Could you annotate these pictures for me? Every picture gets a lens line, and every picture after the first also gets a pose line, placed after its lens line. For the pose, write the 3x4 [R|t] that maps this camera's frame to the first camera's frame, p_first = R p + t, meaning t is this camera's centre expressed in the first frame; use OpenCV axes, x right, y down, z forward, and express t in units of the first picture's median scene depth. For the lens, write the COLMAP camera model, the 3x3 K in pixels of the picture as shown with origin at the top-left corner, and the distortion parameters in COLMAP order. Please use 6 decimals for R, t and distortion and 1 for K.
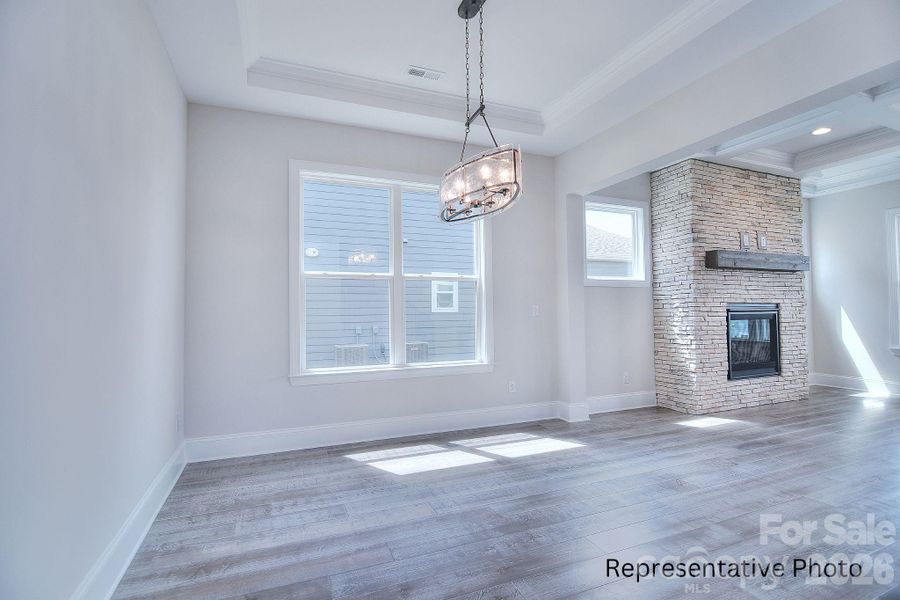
lens RADIAL K [[436.3, 0, 448.1], [0, 436.3, 302.9], [0, 0, 1]] dist [-0.010703, -0.004209]
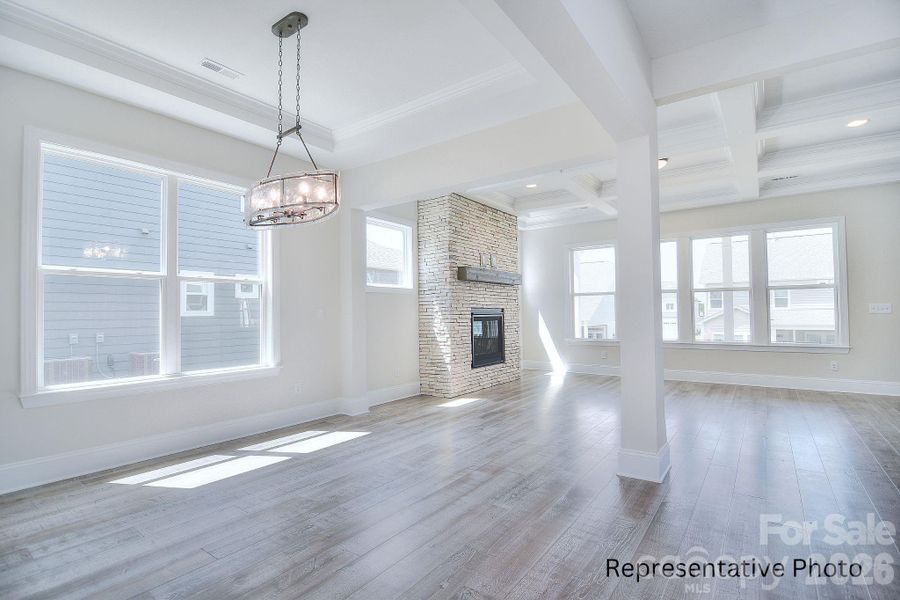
lens RADIAL K [[436.3, 0, 448.3], [0, 436.3, 303.2], [0, 0, 1]] dist [-0.010703, -0.004209]
pose [[0.855197, 0.011972, 0.518165, -0.095319], [-0.007823, 0.999917, -0.010192, -0.000086], [-0.518244, 0.004663, 0.855220, -0.072770]]
